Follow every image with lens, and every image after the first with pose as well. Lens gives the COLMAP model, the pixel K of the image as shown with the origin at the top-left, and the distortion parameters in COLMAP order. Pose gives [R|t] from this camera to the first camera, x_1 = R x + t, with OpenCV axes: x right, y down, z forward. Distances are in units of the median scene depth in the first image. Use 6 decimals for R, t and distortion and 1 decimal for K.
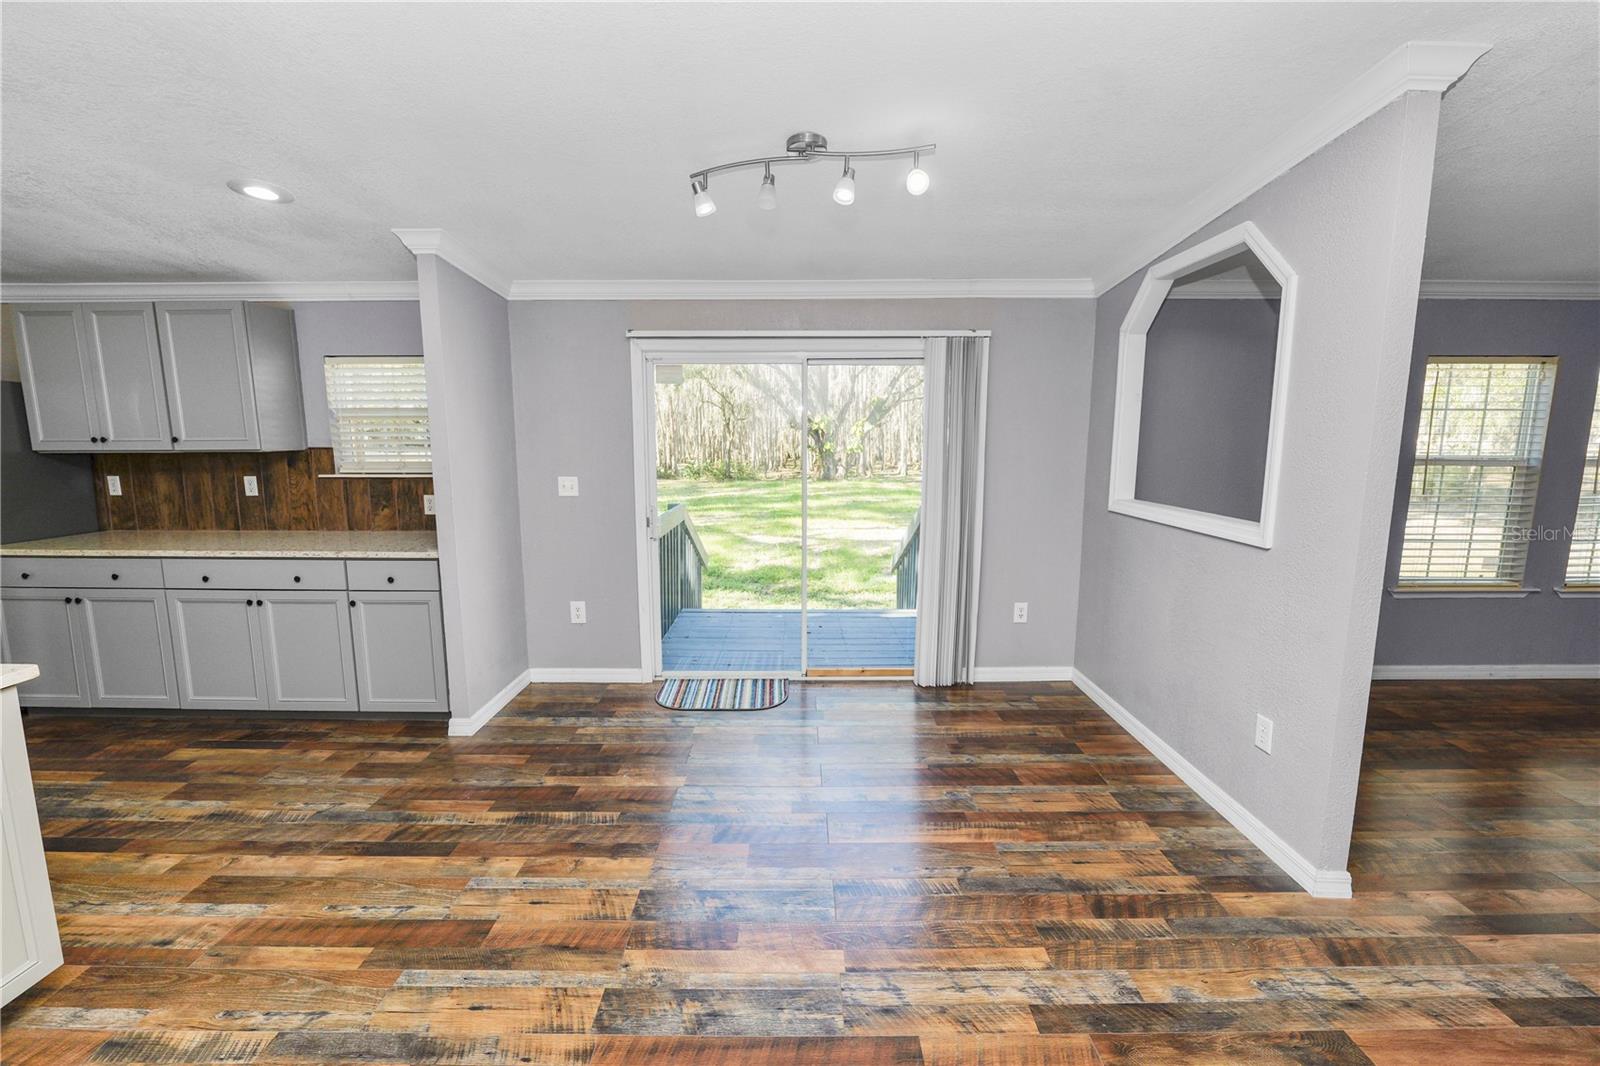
lens RADIAL K [[651.3, 0, 799.0], [0, 651.3, 519.6], [0, 0, 1]] dist [-0.012833, 0.000620]
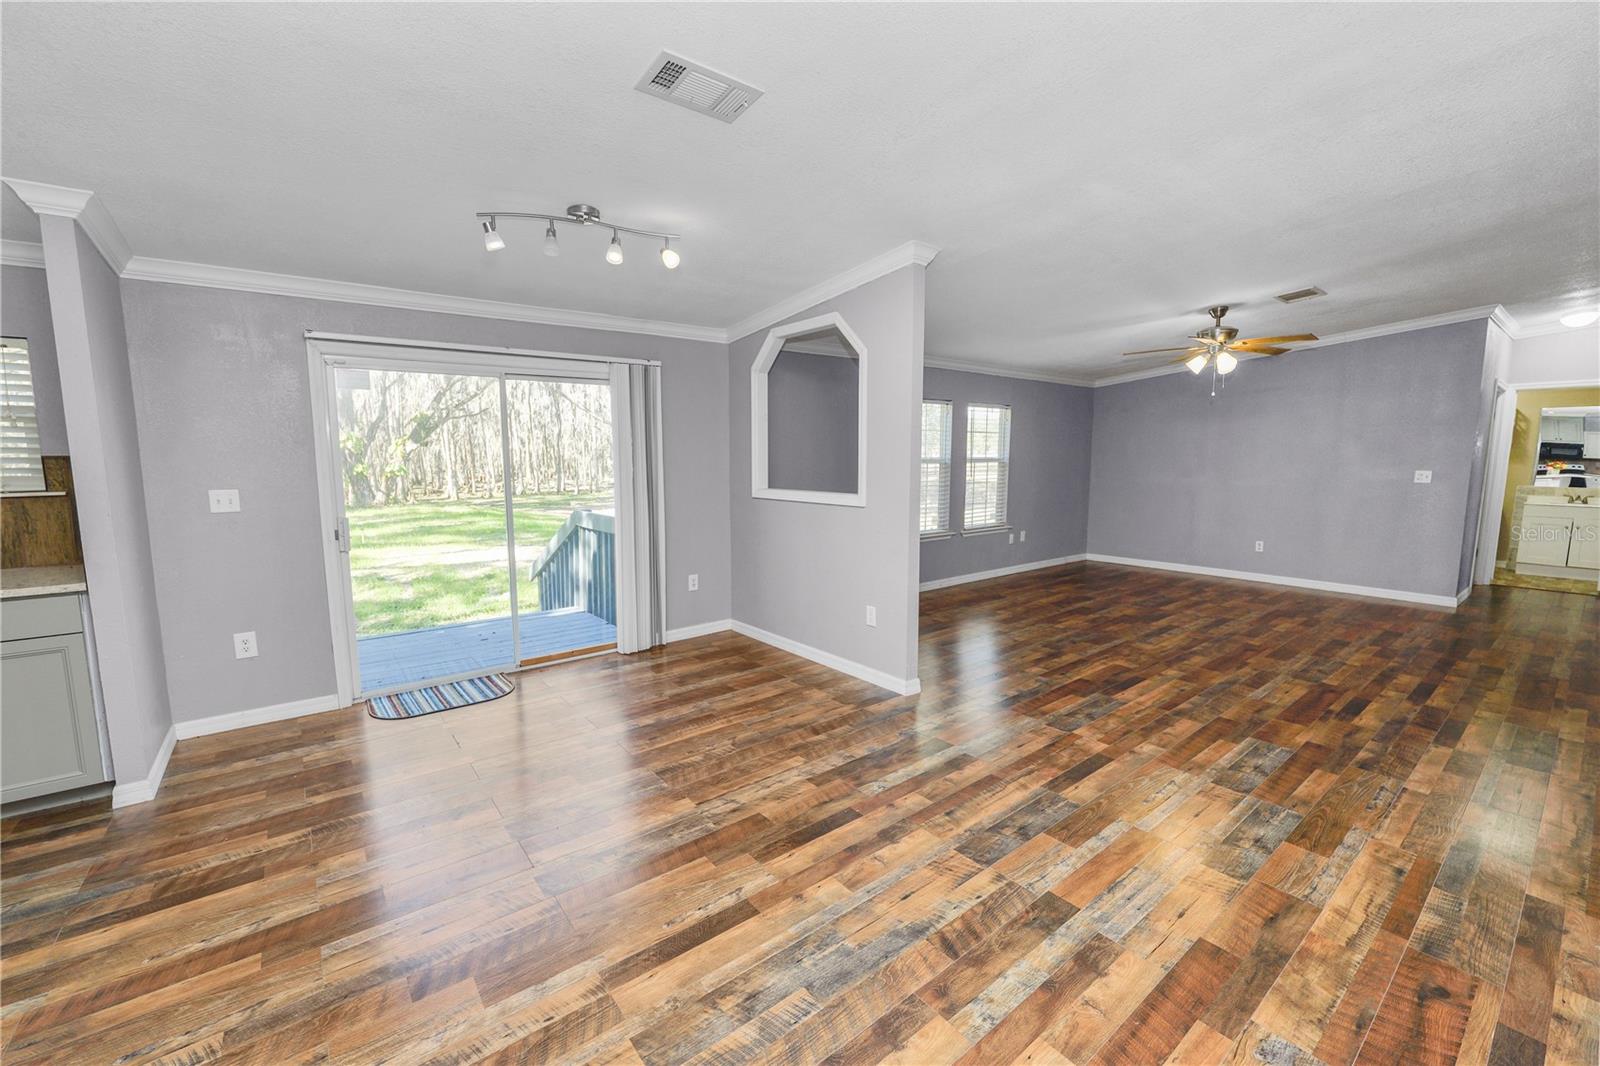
lens RADIAL K [[649.7, 0, 795.3], [0, 649.7, 531.5], [0, 0, 1]] dist [-0.011783, 0.000048]
pose [[0.788212, -0.076995, 0.610568, -0.333055], [0.084941, 0.996258, 0.015977, 0.047532], [-0.609514, 0.039269, 0.791803, -0.171150]]
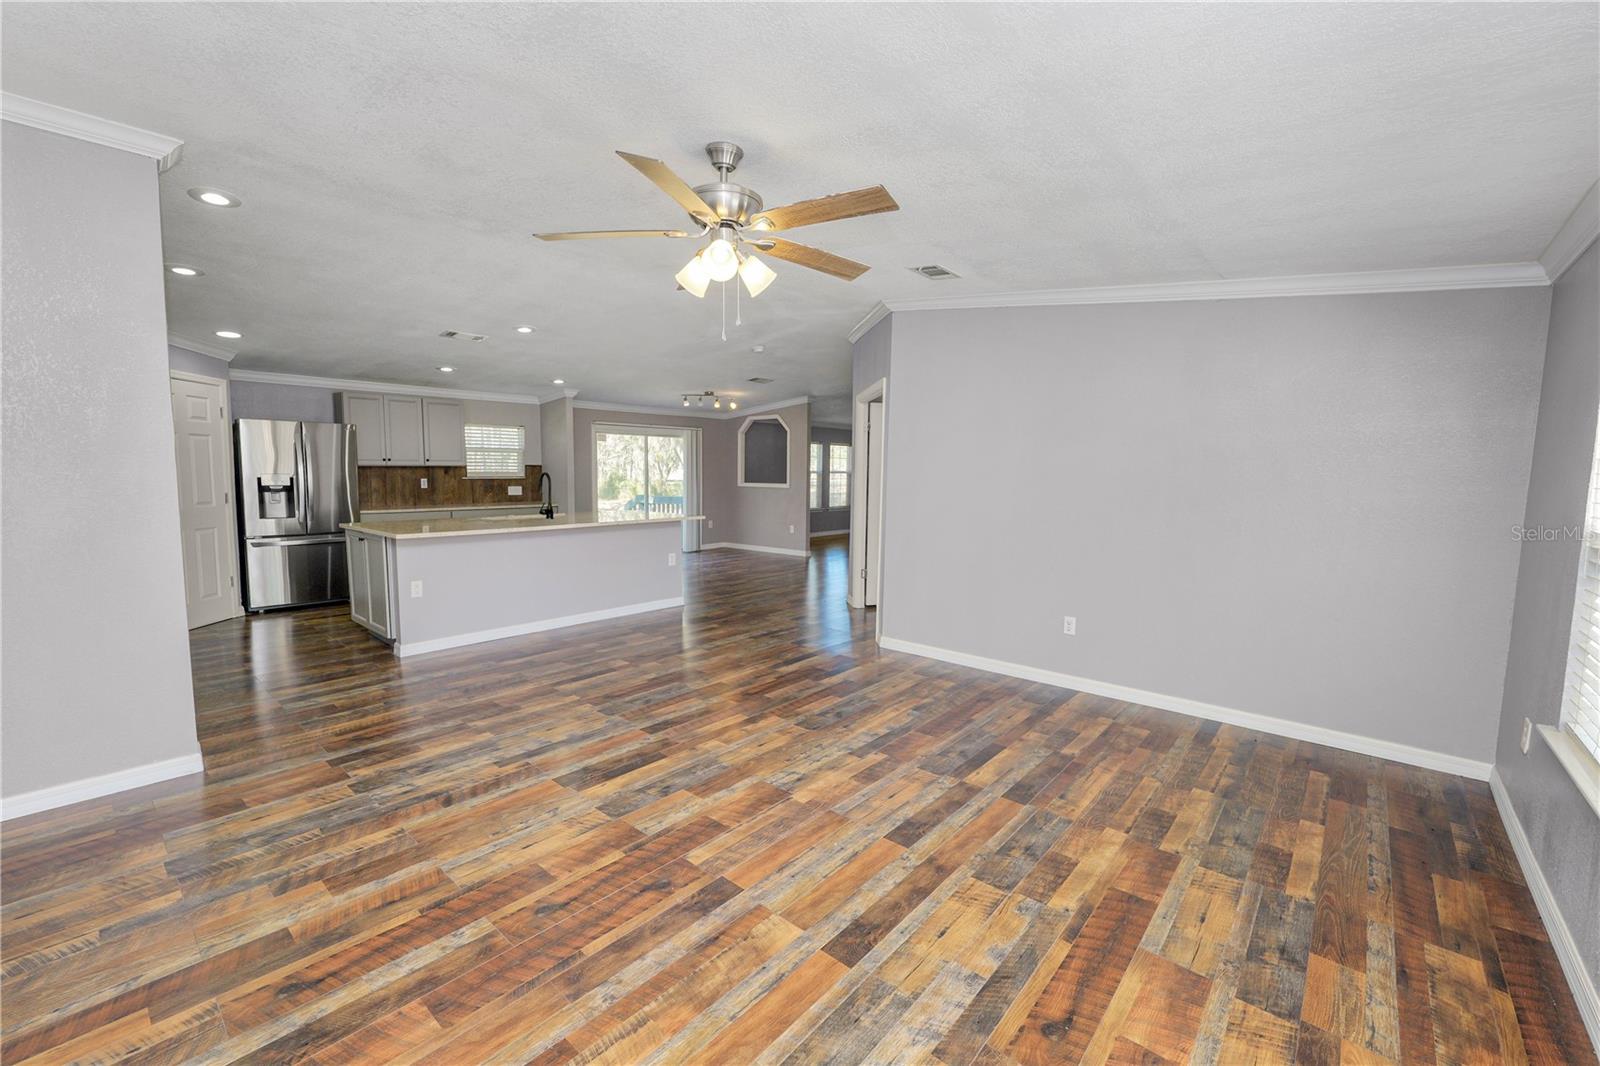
lens RADIAL K [[666.3, 0, 798.7], [0, 666.3, 525.5], [0, 0, 1]] dist [0.001353, 0.000328]
pose [[0.659460, -0.059149, 0.749409, -1.960042], [0.092228, 0.995735, -0.002568, 0.231905], [-0.746060, 0.070810, 0.662103, -1.512105]]
